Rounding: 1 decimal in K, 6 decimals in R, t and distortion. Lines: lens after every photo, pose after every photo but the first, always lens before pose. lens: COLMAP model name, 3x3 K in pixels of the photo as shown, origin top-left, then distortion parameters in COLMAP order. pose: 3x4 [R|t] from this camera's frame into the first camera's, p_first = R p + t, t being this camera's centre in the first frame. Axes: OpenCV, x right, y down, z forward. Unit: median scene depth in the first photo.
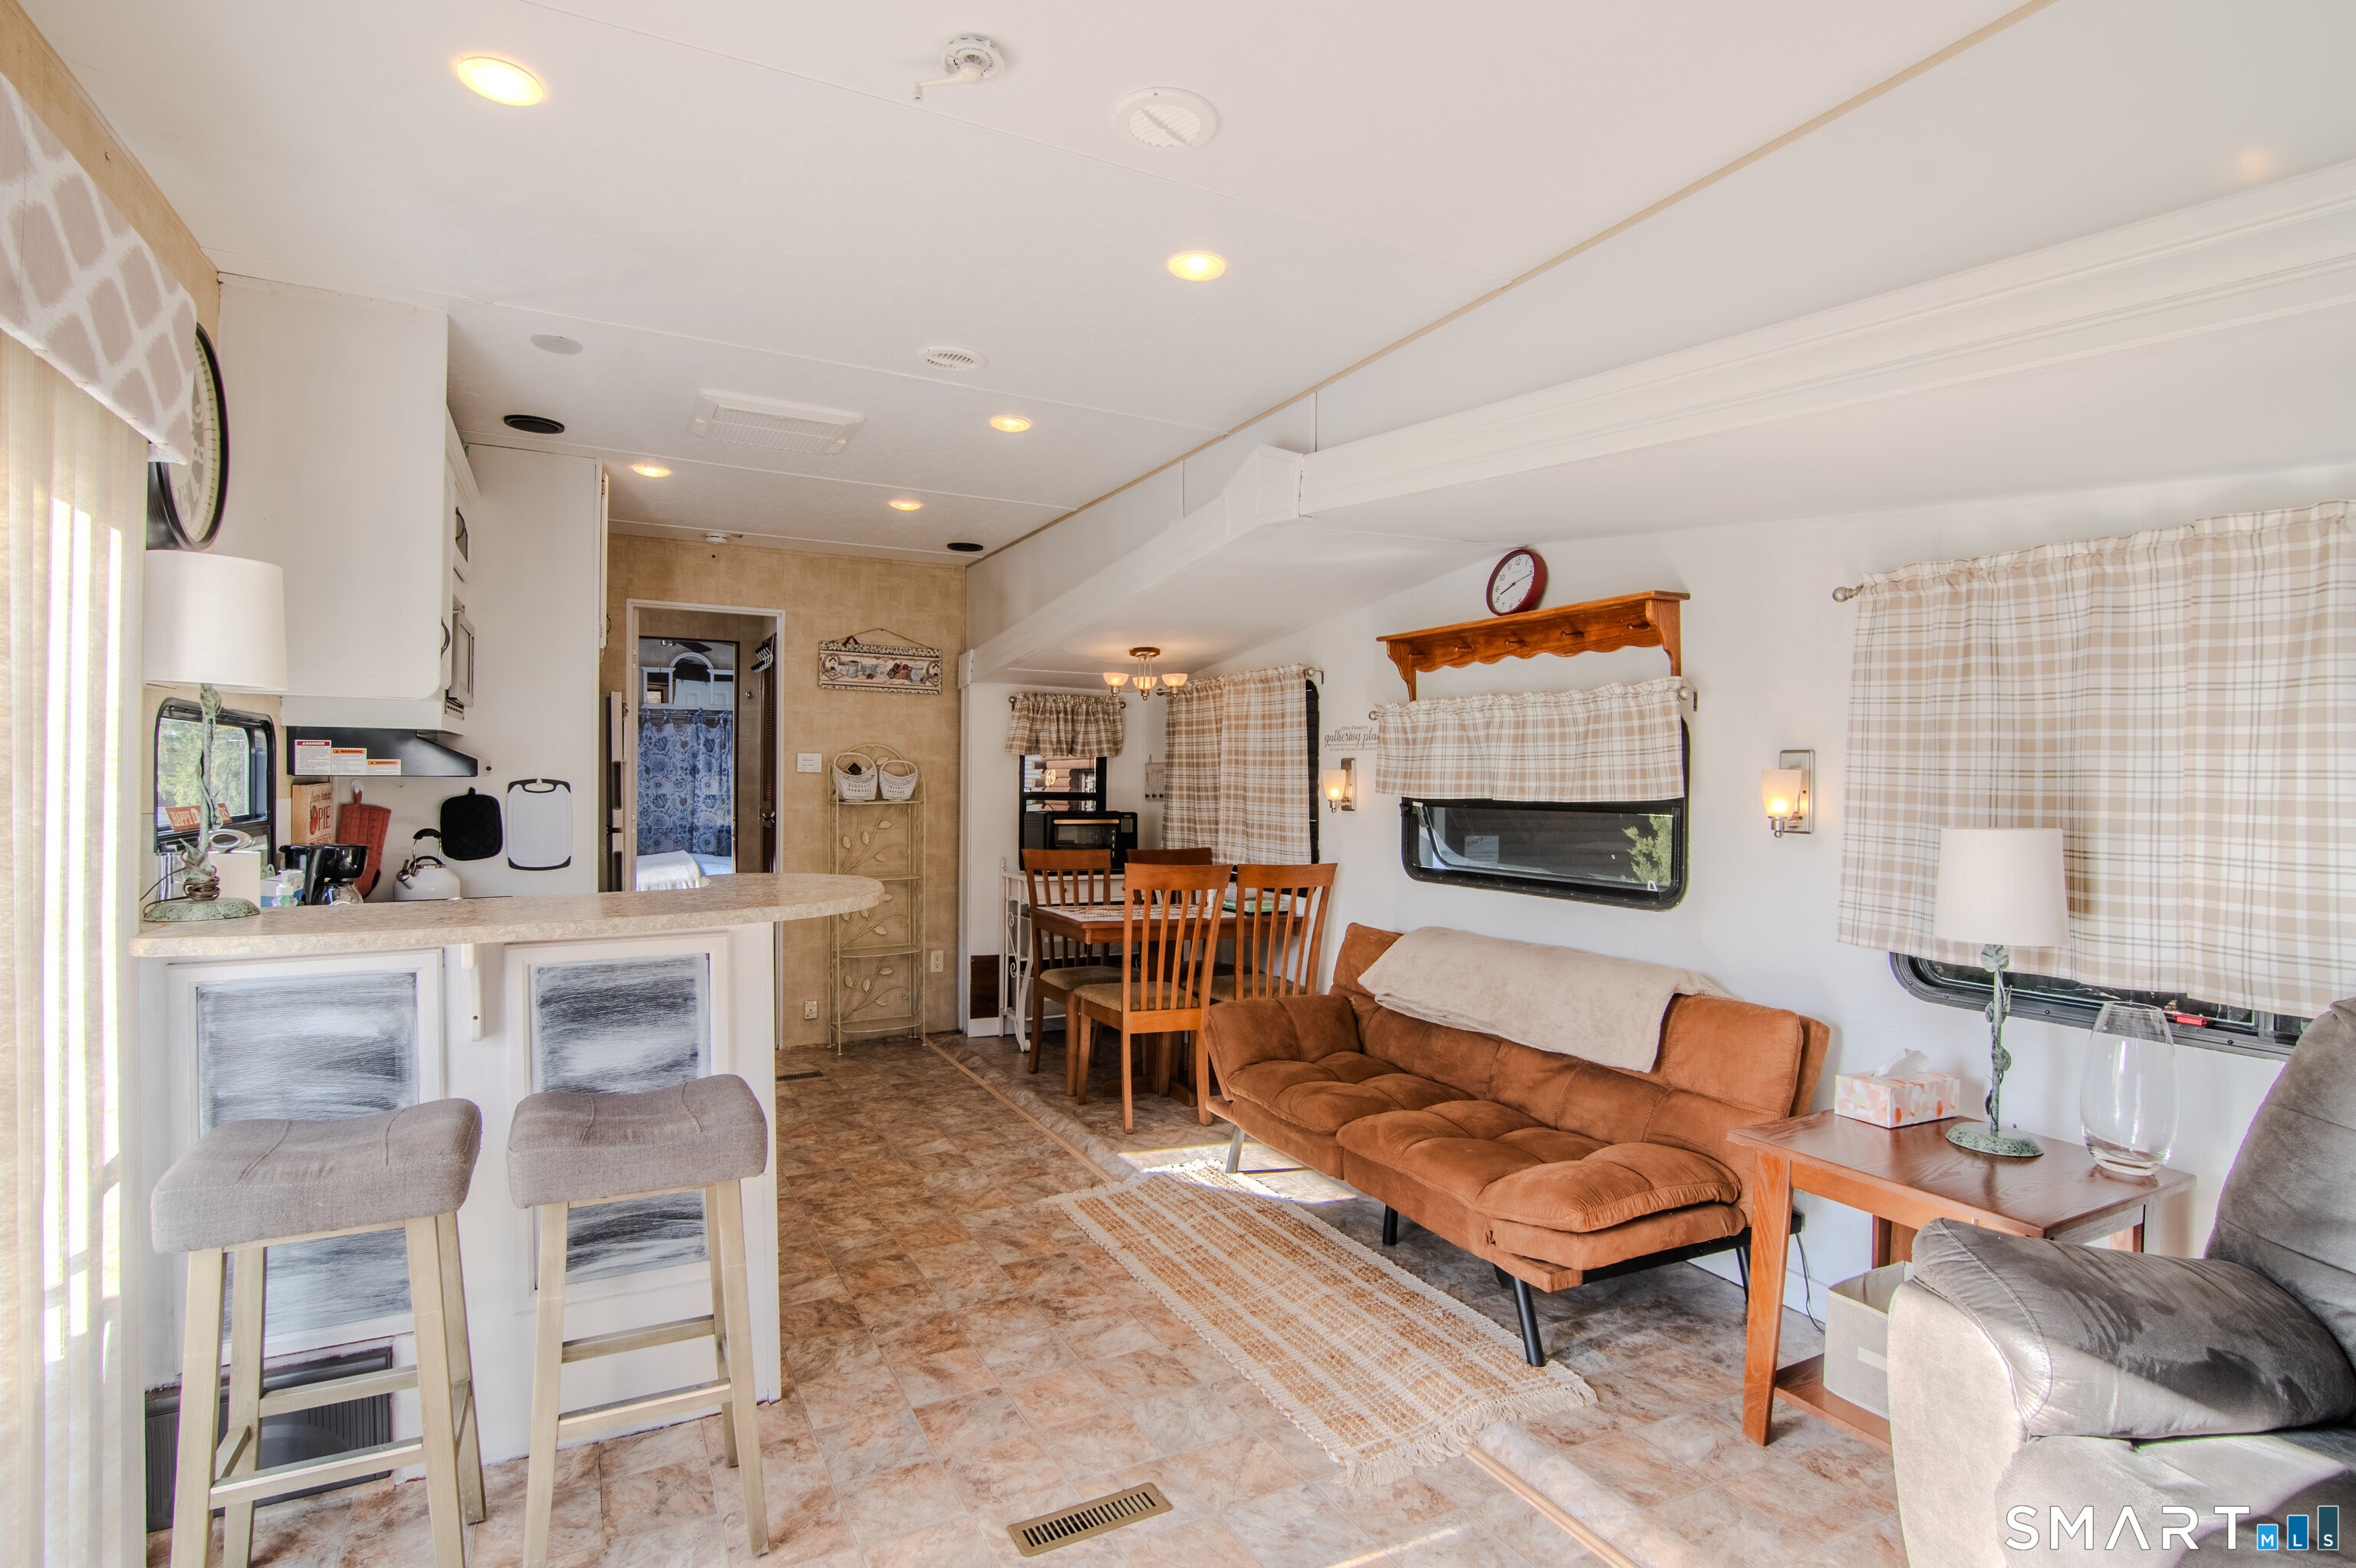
lens RADIAL K [[1152.5, 0, 1178.3], [0, 1152.5, 788.6], [0, 0, 1]] dist [-0.026787, 0.006258]
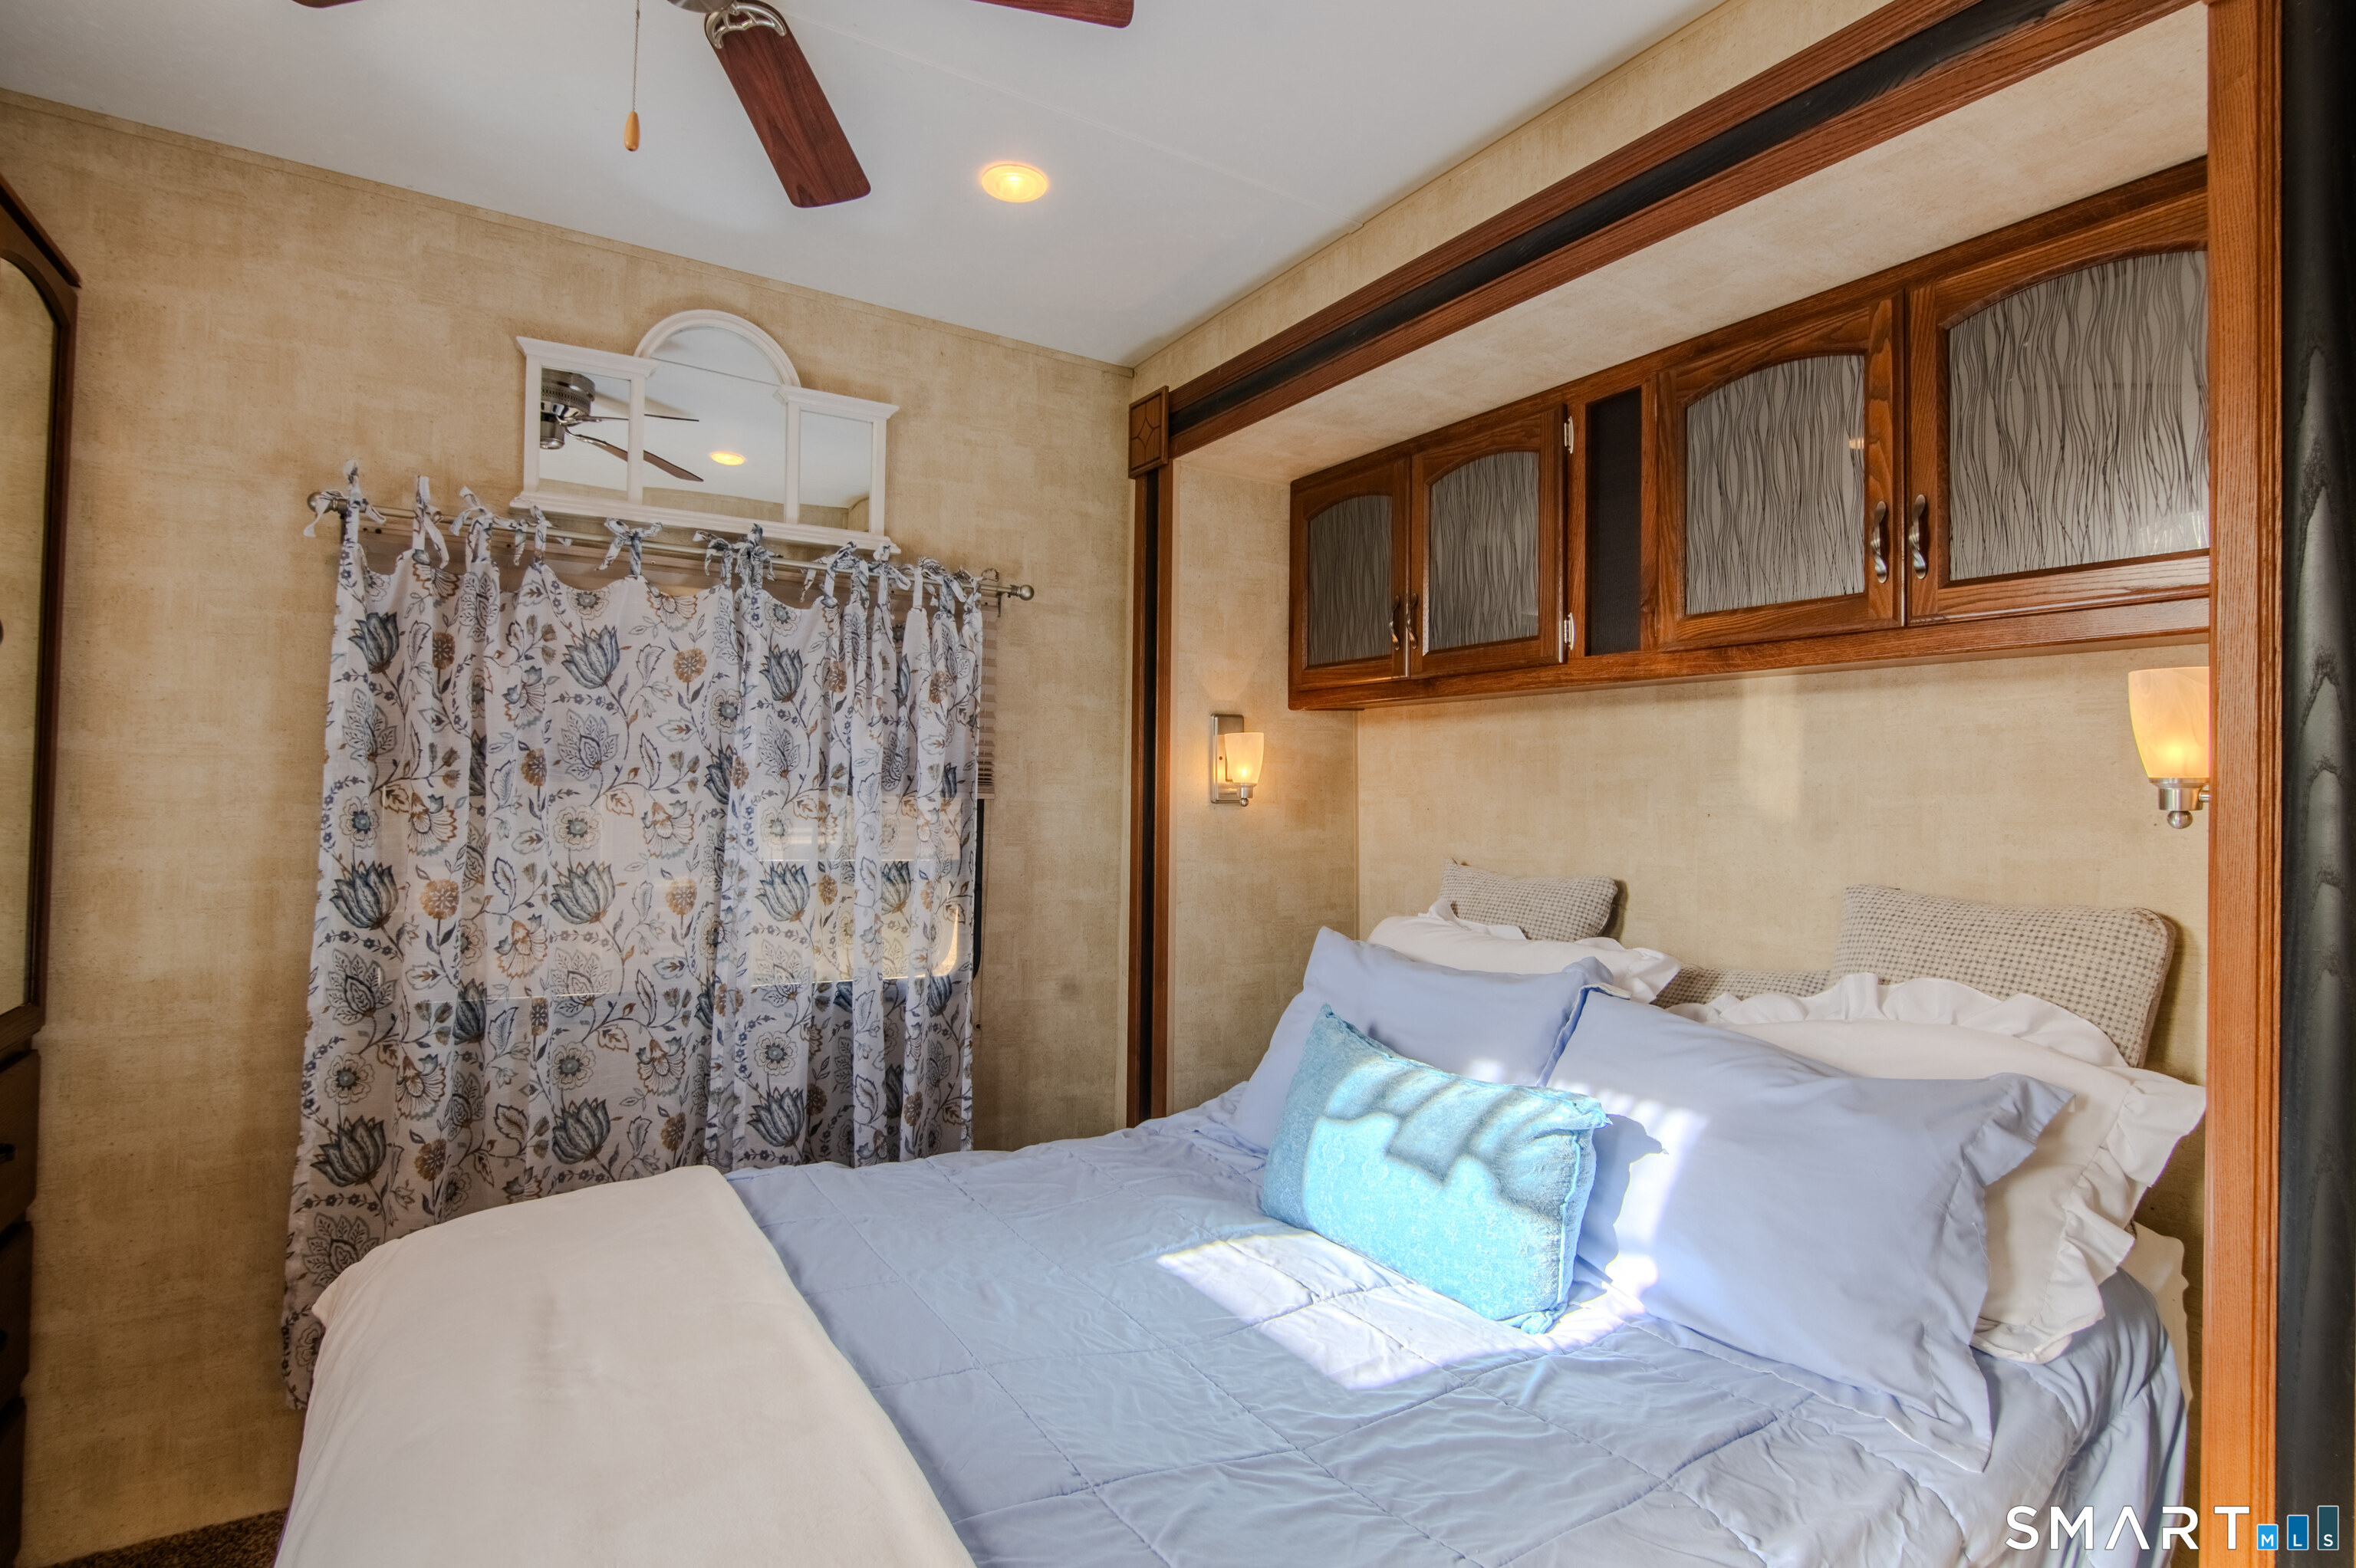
lens RADIAL K [[1159.0, 0, 1175.7], [0, 1159.0, 788.6], [0, 0, 1]] dist [-0.033364, 0.011896]
pose [[0.998077, 0.011305, 0.060947, -0.745829], [-0.010233, 0.999788, -0.017871, -0.018398], [-0.061136, 0.017213, 0.997981, 1.633168]]
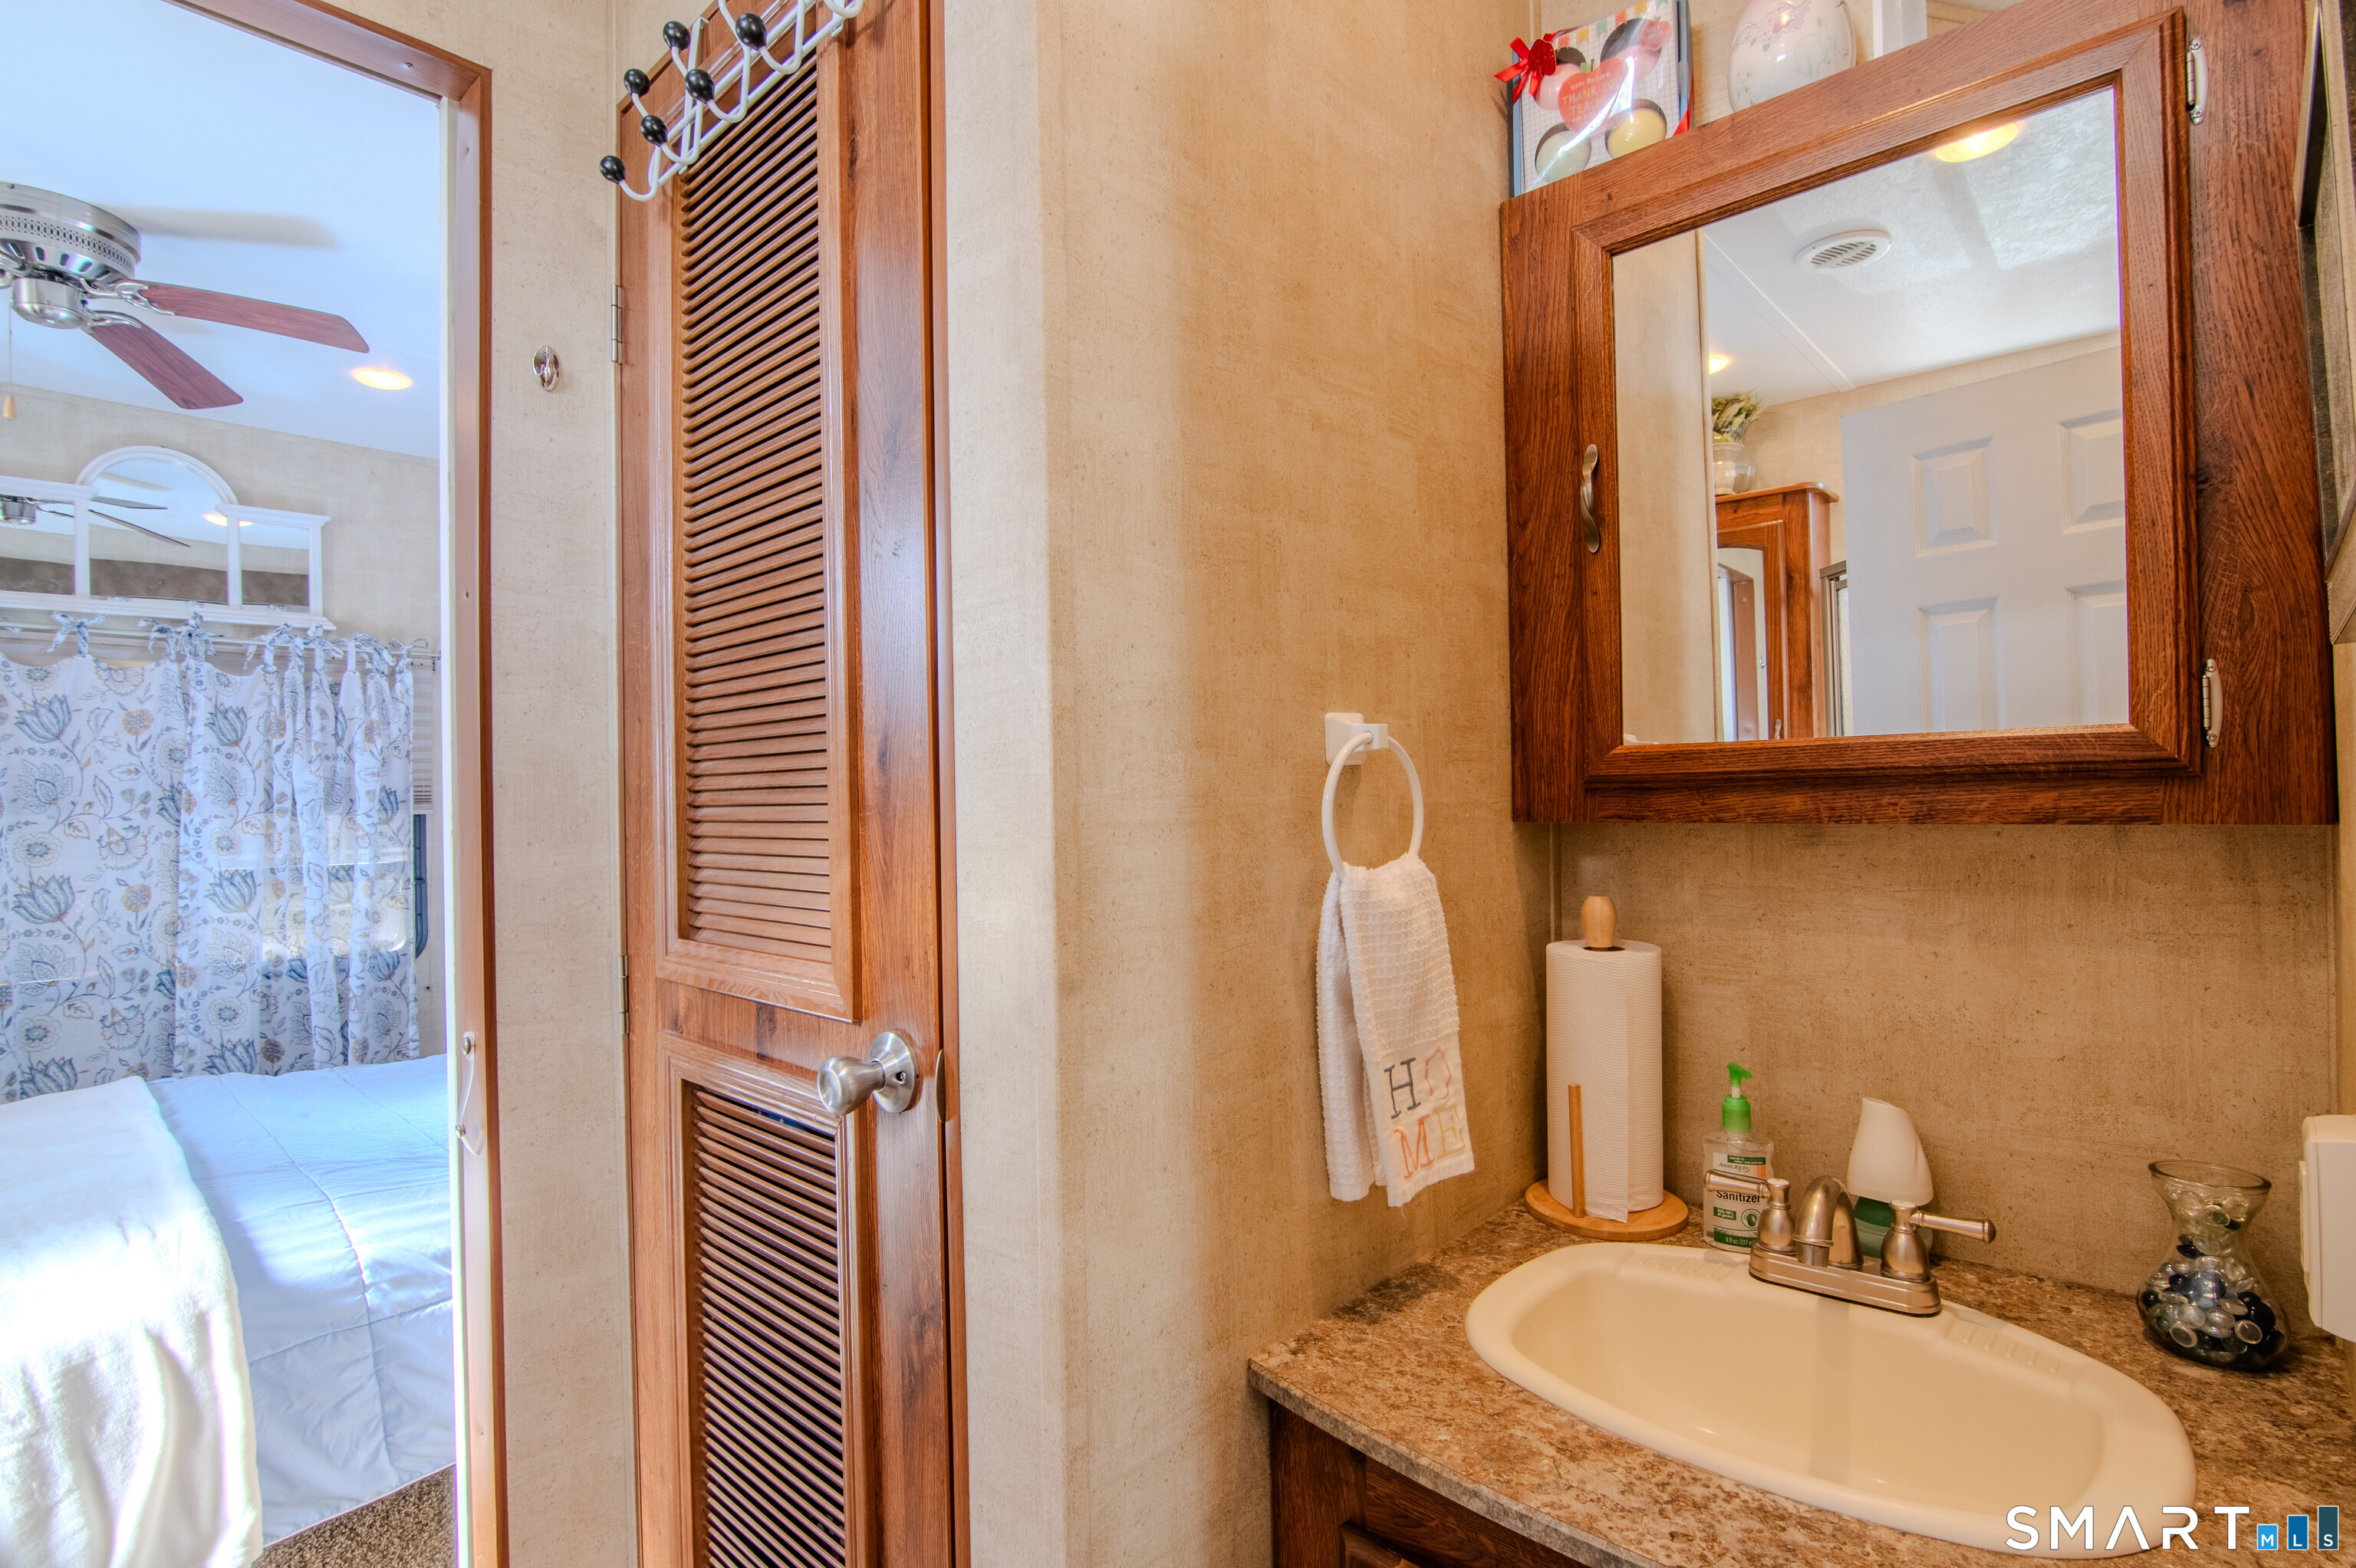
lens RADIAL K [[1183.0, 0, 1178.4], [0, 1183.0, 788.7], [0, 0, 1]] dist [-0.026769, 0.016883]
pose [[0.950459, -0.024515, 0.309881, -0.554795], [0.029121, 0.999523, -0.010244, -0.016603], [-0.309483, 0.018760, 0.950720, 1.299857]]
